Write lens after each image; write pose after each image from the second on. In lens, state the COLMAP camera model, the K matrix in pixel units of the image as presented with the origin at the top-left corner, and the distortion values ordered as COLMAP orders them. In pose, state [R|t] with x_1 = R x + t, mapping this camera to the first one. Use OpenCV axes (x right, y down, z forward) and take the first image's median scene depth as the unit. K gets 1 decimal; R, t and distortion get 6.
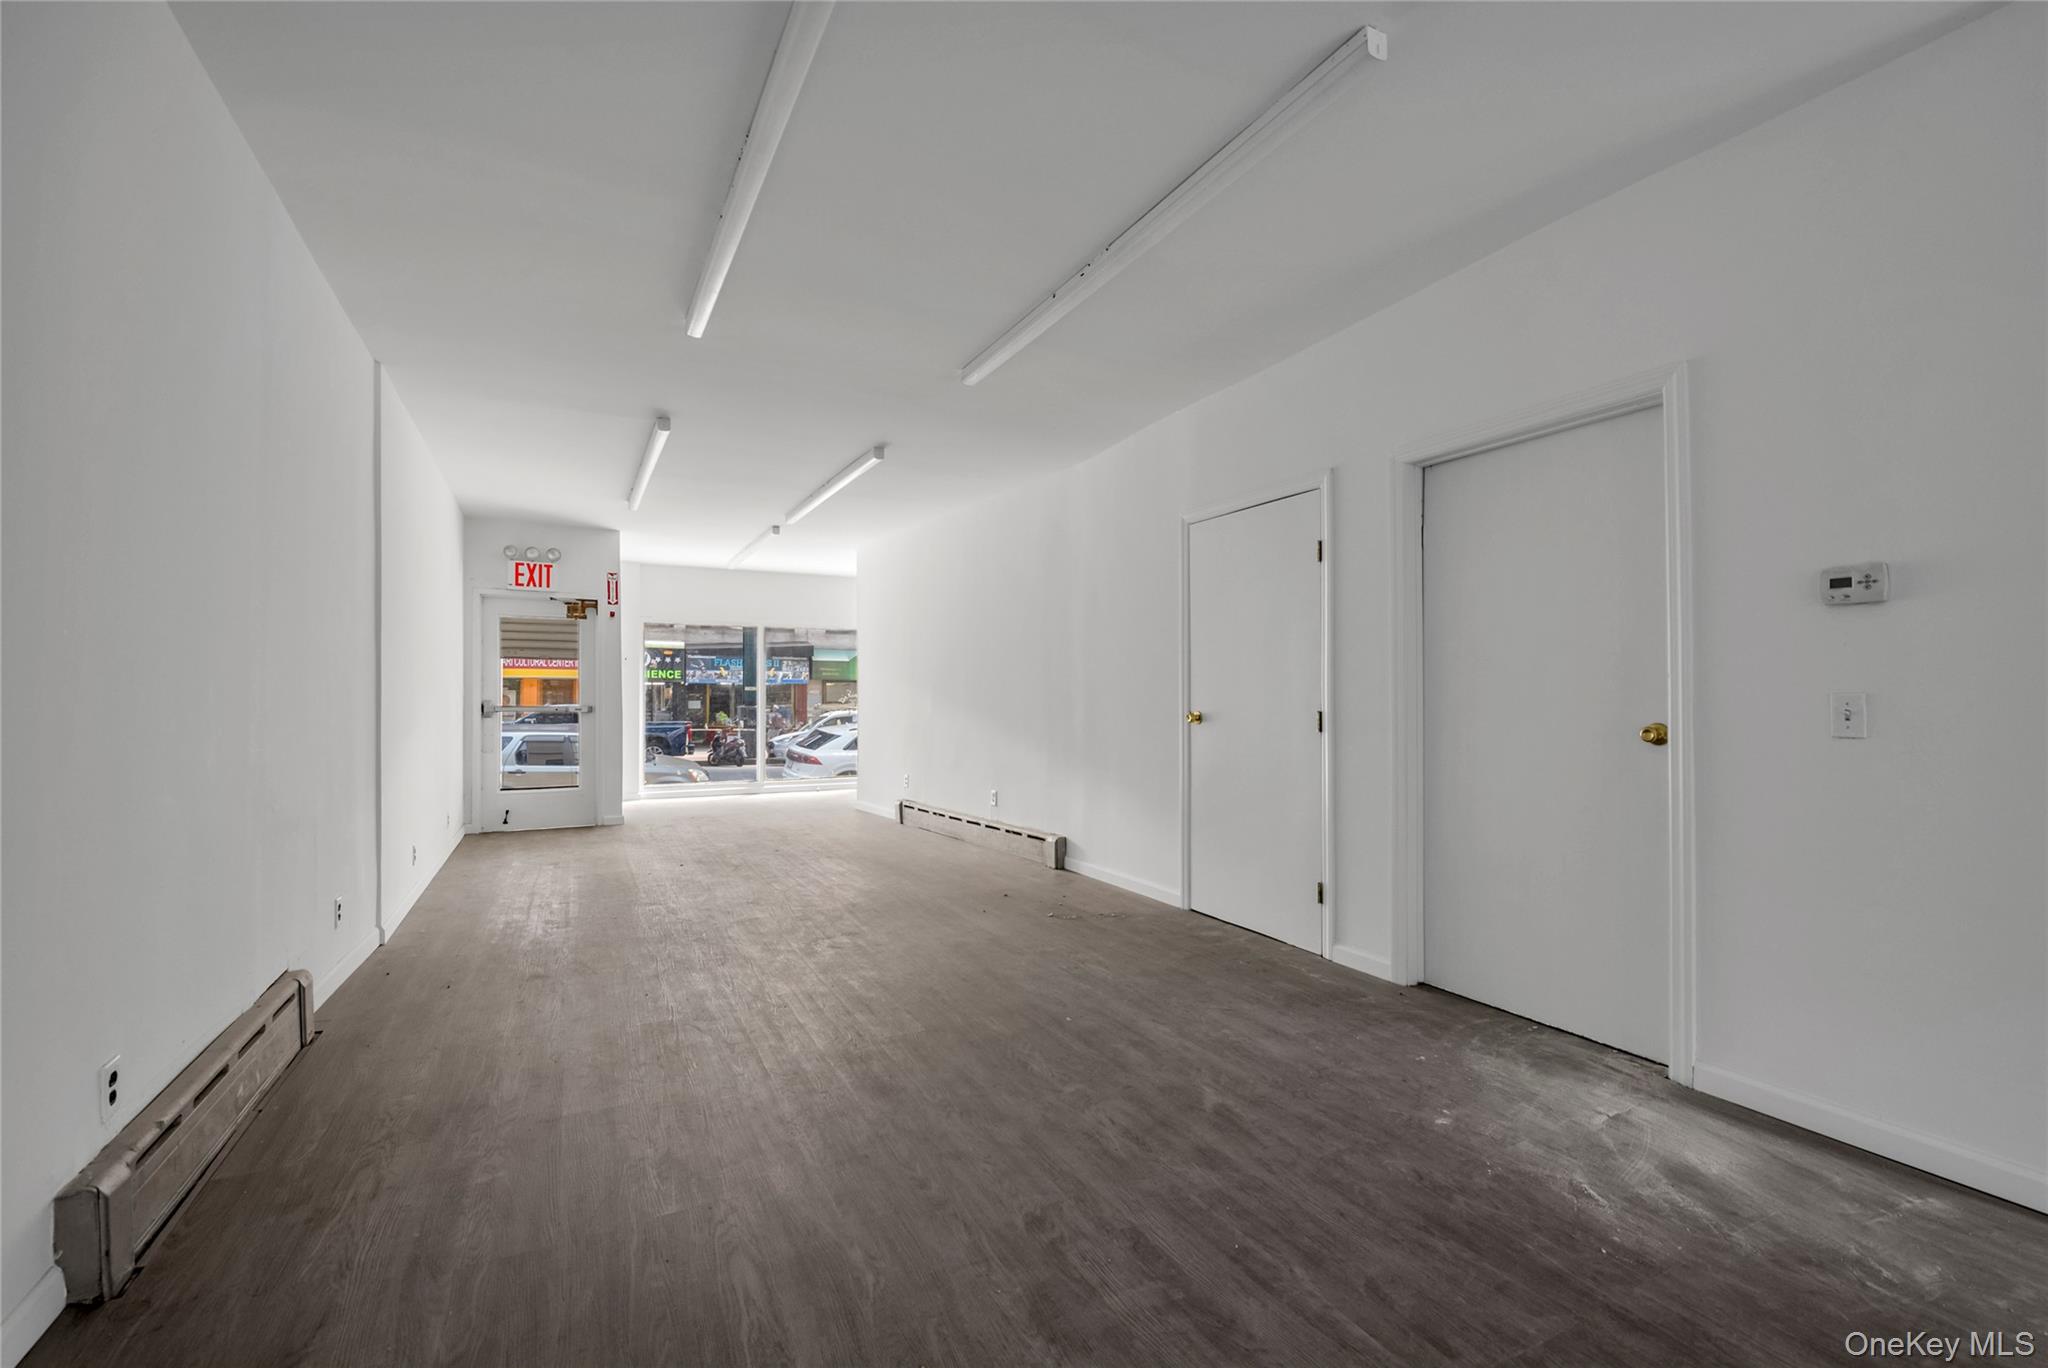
lens RADIAL K [[895.3, 0, 1024.0], [0, 895.3, 684.0], [0, 0, 1]] dist [-0.001654, -0.000128]
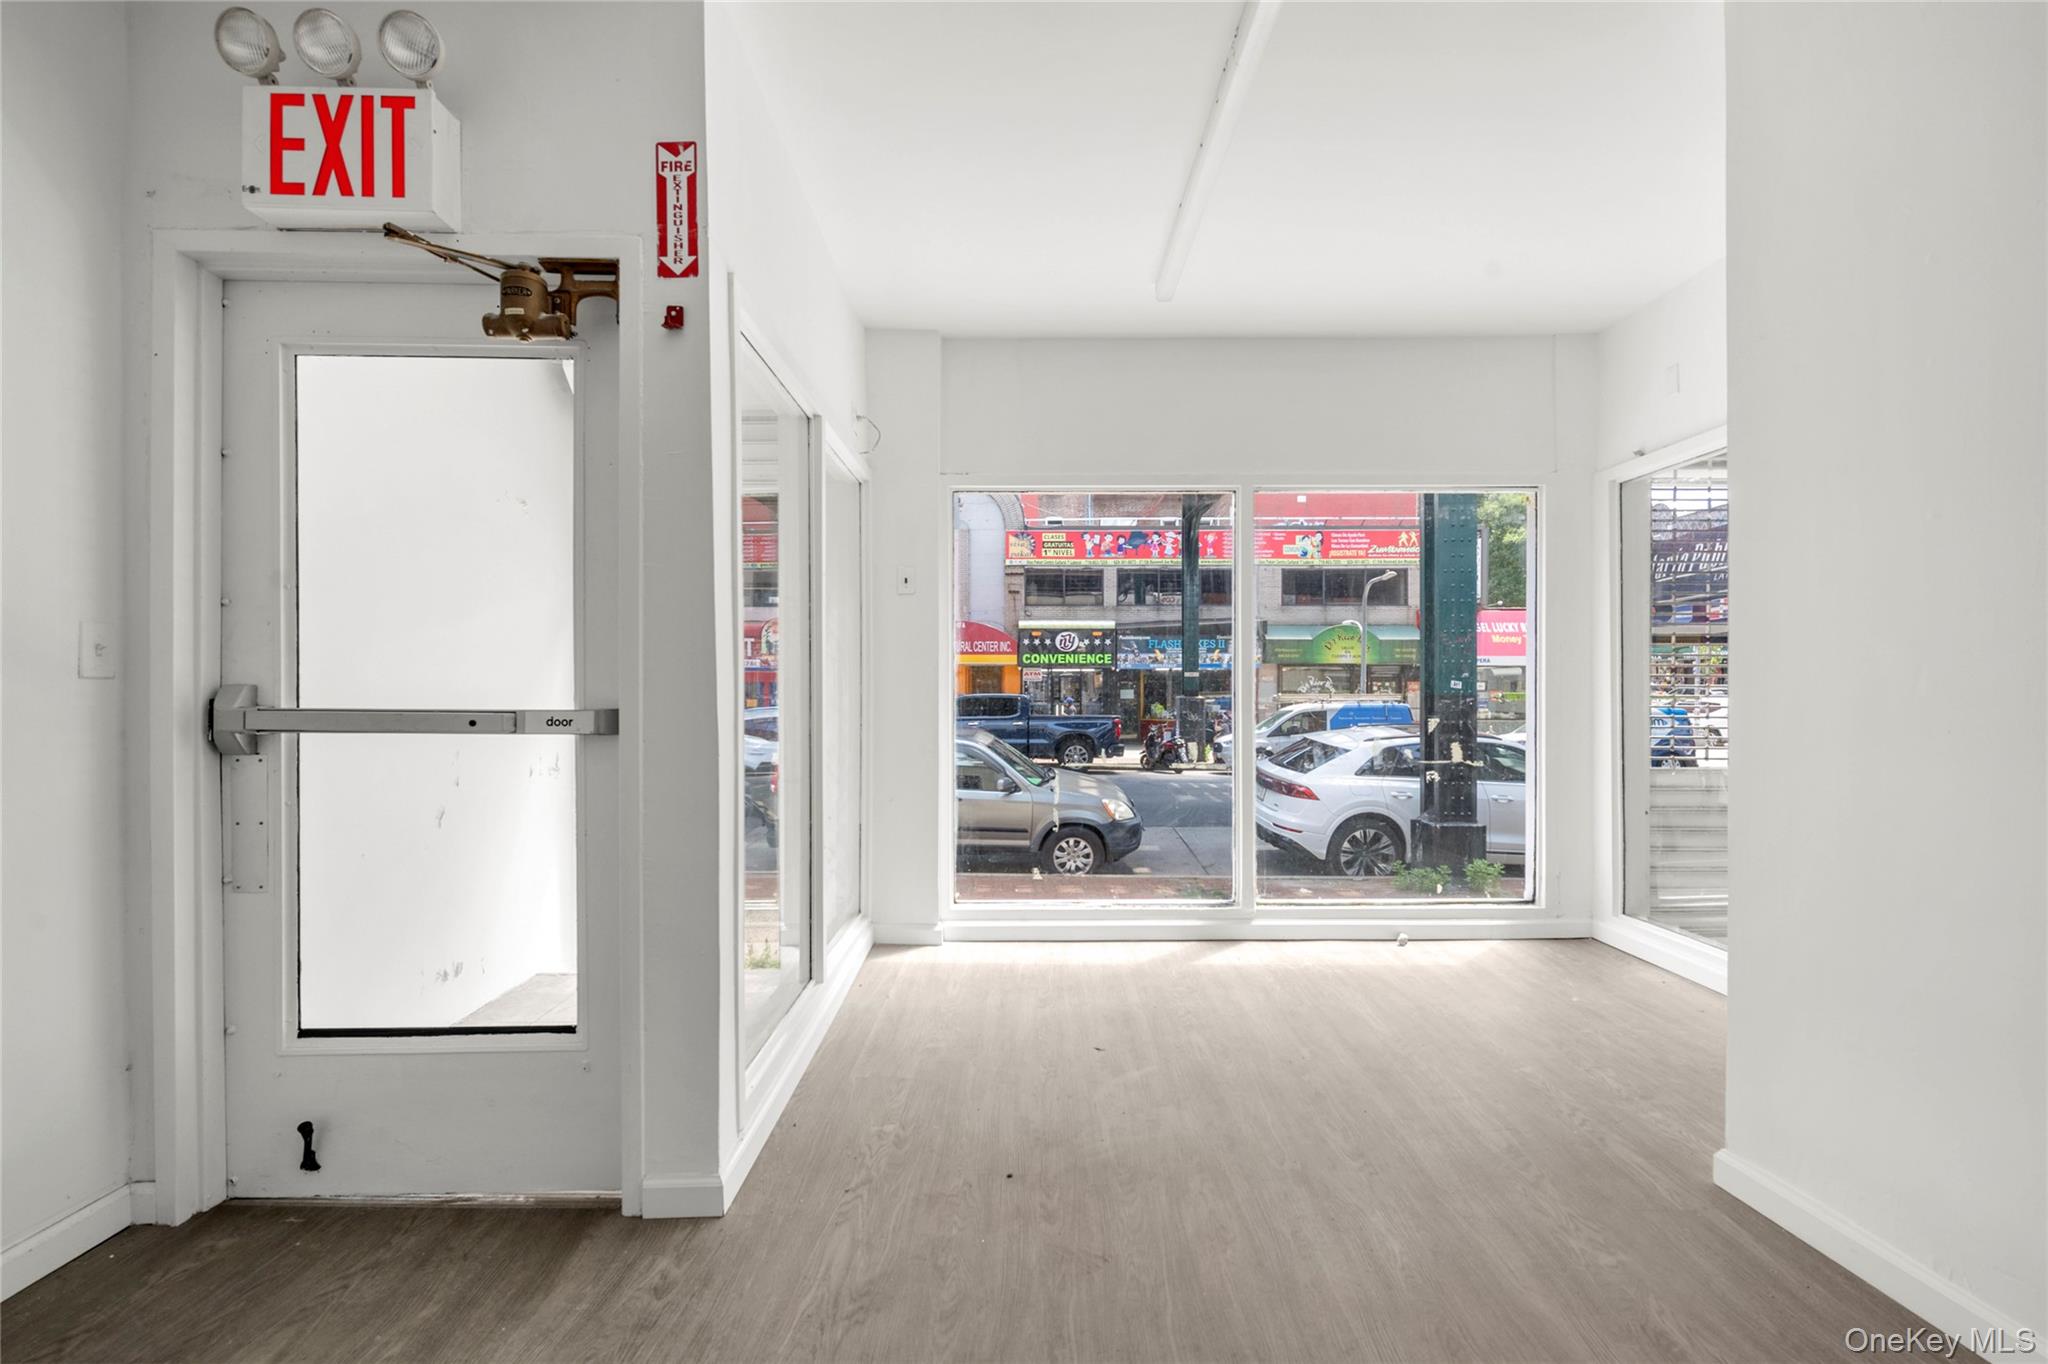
lens RADIAL K [[949.2, 0, 1024.0], [0, 949.2, 682.0], [0, 0, 1]] dist [-0.001019, -0.000289]
pose [[0.892903, -0.002288, -0.450243, -0.055361], [0.006972, 0.999937, 0.008746, 0.003340], [0.450195, -0.010948, 0.892863, 0.170168]]
